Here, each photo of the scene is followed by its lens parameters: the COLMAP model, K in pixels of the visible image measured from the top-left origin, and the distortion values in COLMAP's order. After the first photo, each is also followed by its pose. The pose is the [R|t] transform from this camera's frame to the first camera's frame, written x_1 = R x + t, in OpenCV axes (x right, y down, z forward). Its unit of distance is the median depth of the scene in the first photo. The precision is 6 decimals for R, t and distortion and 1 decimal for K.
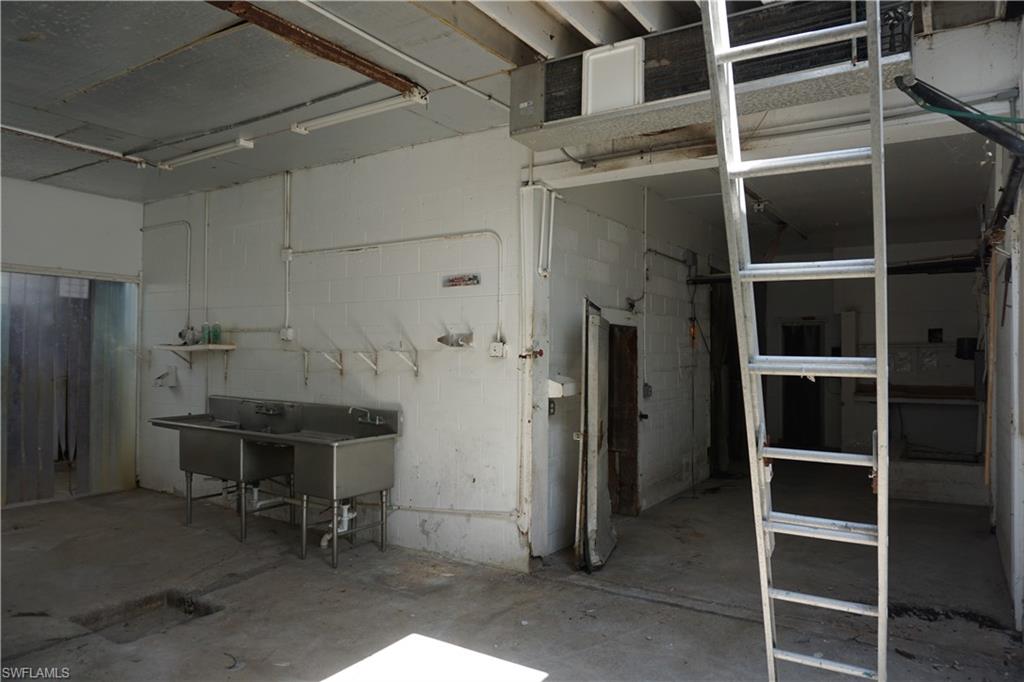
lens RADIAL K [[689.1, 0, 509.4], [0, 689.1, 343.6], [0, 0, 1]] dist [-0.033973, 0.007233]
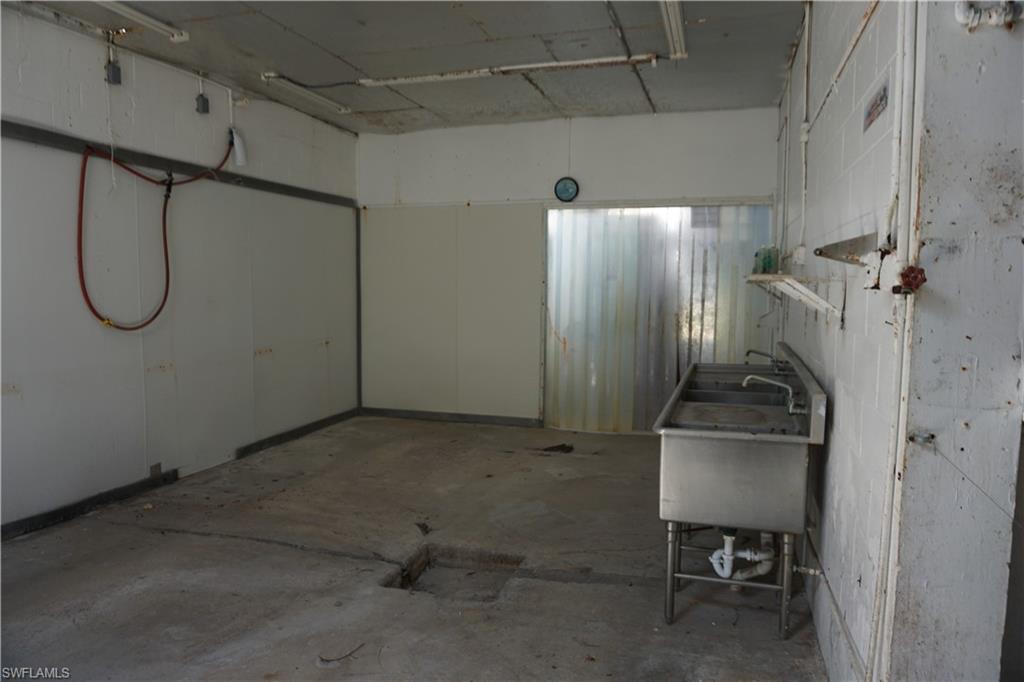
lens RADIAL K [[689.1, 0, 511.7], [0, 689.1, 343.2], [0, 0, 1]] dist [-0.033973, 0.007233]
pose [[0.273256, 0.077316, -0.958829, 0.309355], [0.007111, 0.996575, 0.082386, 0.015709], [0.961915, -0.029331, 0.271771, 0.731565]]
